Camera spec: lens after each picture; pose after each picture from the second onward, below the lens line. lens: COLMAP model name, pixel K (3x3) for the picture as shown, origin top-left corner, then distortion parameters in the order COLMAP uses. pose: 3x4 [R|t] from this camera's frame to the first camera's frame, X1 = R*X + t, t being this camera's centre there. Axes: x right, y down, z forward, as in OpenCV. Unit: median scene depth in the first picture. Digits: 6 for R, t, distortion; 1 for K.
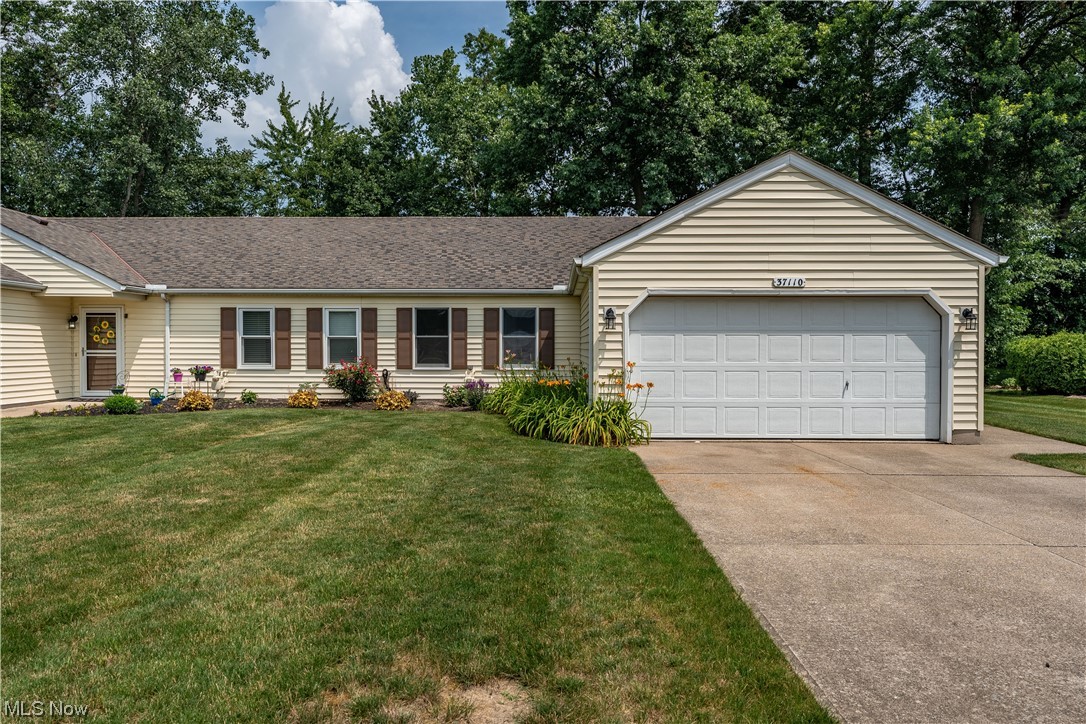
lens RADIAL K [[744.1, 0, 542.8], [0, 744.1, 358.0], [0, 0, 1]] dist [-0.001392, -0.000512]
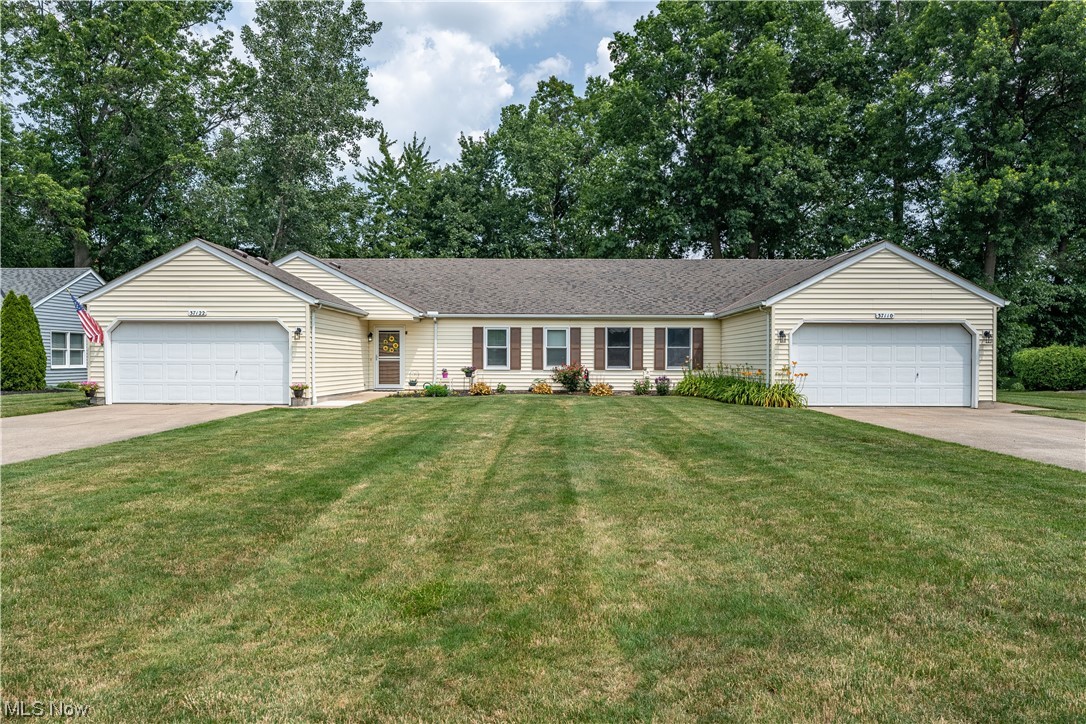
lens RADIAL K [[744.1, 0, 564.6], [0, 744.1, 372.3], [0, 0, 1]] dist [-0.001392, -0.000512]
pose [[0.999959, 0.000852, 0.009007, -0.269627], [-0.000871, 0.999998, 0.002055, 0.017265], [-0.009005, -0.002063, 0.999957, -0.455860]]
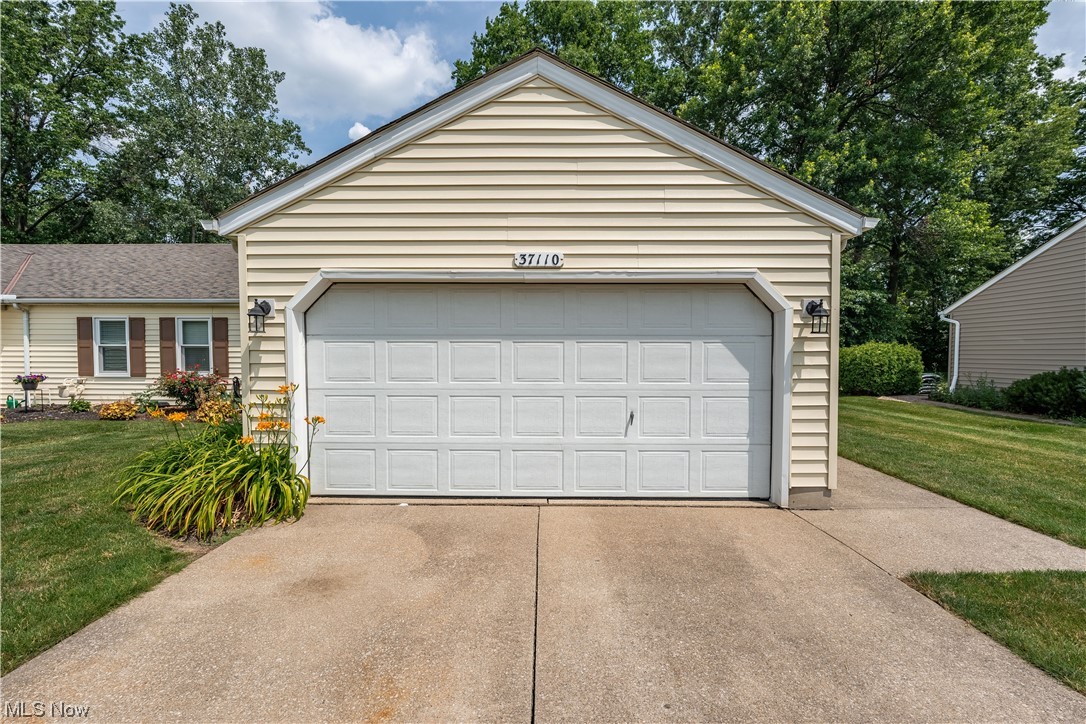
lens RADIAL K [[441.7, 0, 538.8], [0, 441.7, 362.6], [0, 0, 1]] dist [-0.001781, -0.000034]
pose [[0.999955, 0.000050, 0.009491, 0.204812], [-0.000125, 0.999969, 0.007919, -0.009857], [-0.009491, -0.007920, 0.999924, 0.385387]]
